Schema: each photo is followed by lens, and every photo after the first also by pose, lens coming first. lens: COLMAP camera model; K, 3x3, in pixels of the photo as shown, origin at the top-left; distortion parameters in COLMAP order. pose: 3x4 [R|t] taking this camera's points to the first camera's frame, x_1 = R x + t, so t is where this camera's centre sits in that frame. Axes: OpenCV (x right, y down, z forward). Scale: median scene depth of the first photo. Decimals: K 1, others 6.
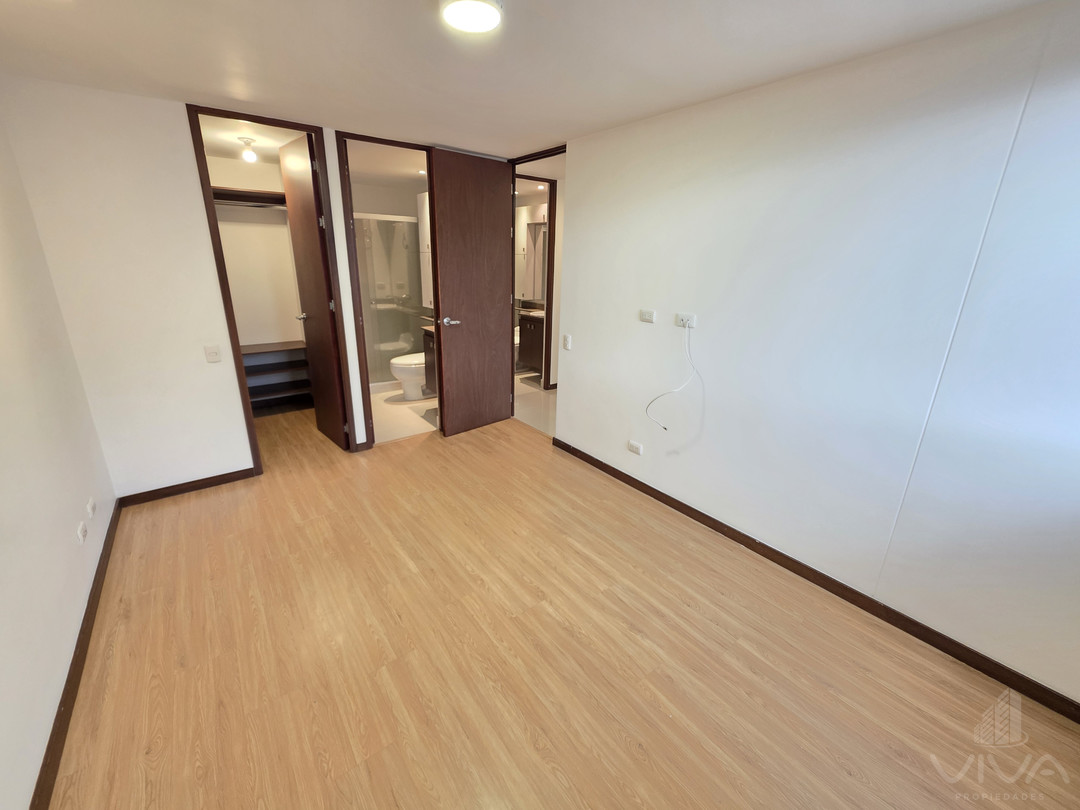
lens RADIAL K [[433.1, 0, 531.0], [0, 433.1, 391.4], [0, 0, 1]] dist [0.002567, -0.000447]
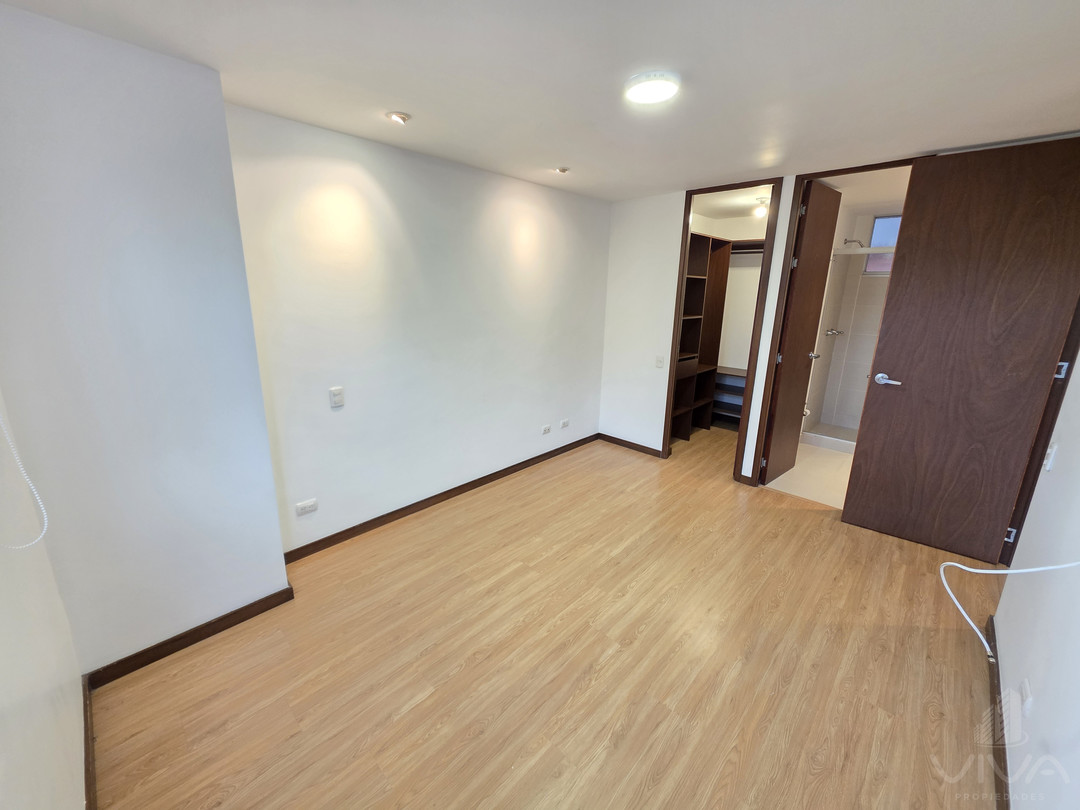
lens RADIAL K [[433.1, 0, 531.0], [0, 433.1, 391.4], [0, 0, 1]] dist [0.002567, -0.000447]
pose [[0.149522, 0.218600, -0.964291, 0.732934], [-0.305639, 0.937710, 0.165182, -0.125143], [0.940334, 0.270026, 0.207021, 0.433621]]
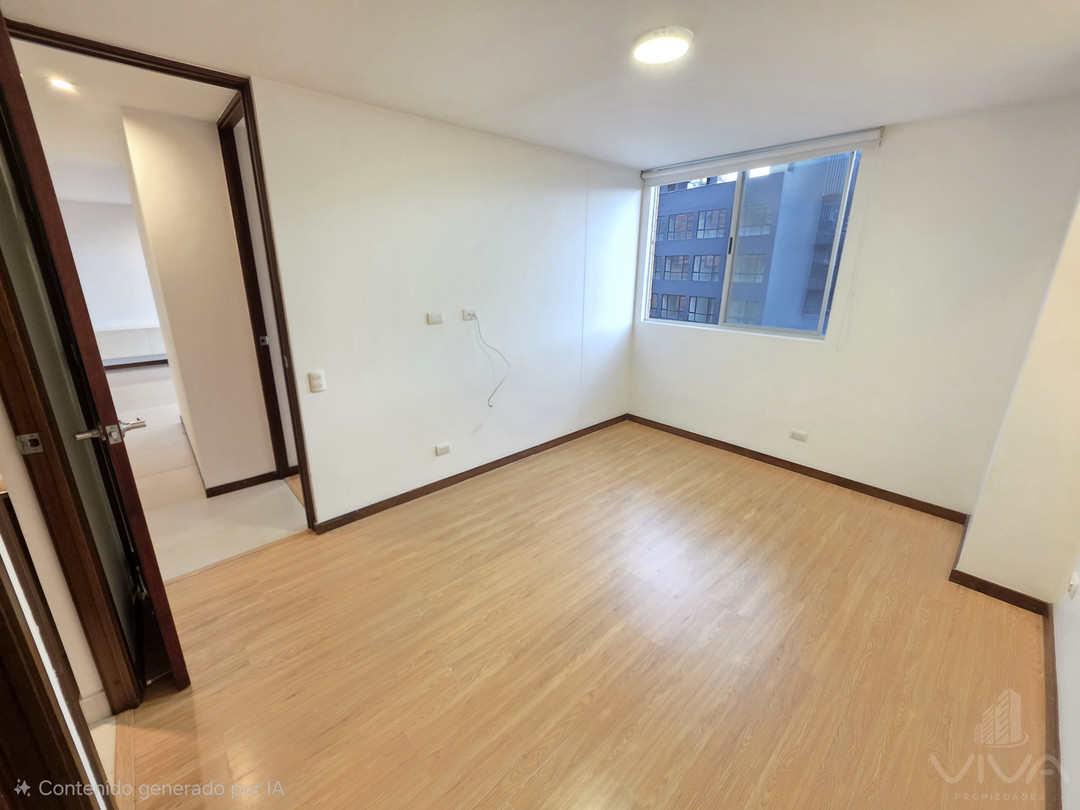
lens RADIAL K [[433.1, 0, 531.0], [0, 433.1, 391.4], [0, 0, 1]] dist [0.002567, -0.000447]
pose [[-0.078747, -0.298542, 0.951142, -0.940587], [0.290815, 0.905725, 0.308364, -0.328679], [-0.953533, 0.300889, 0.015497, 1.022686]]
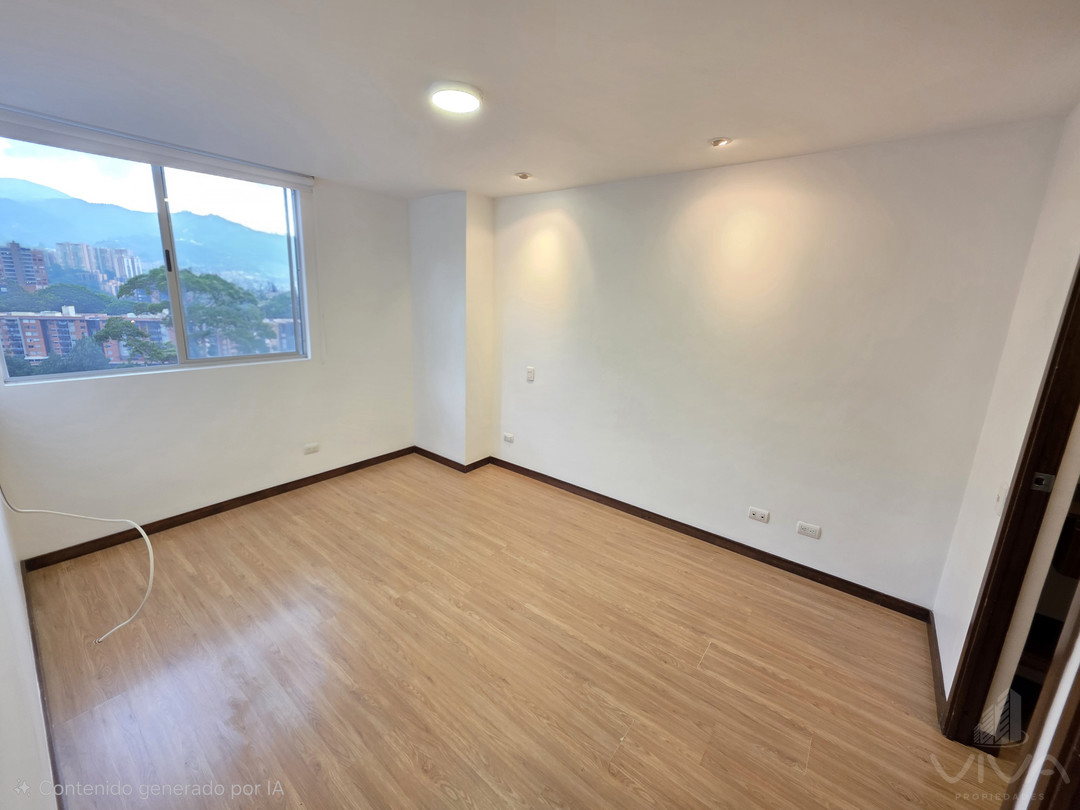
lens RADIAL K [[433.1, 0, 531.0], [0, 433.1, 391.4], [0, 0, 1]] dist [0.002567, -0.000447]
pose [[-0.968638, 0.000366, -0.248475, -0.024919], [-0.123596, 0.866801, 0.483093, -0.501083], [0.215555, 0.498653, -0.839572, 1.598799]]
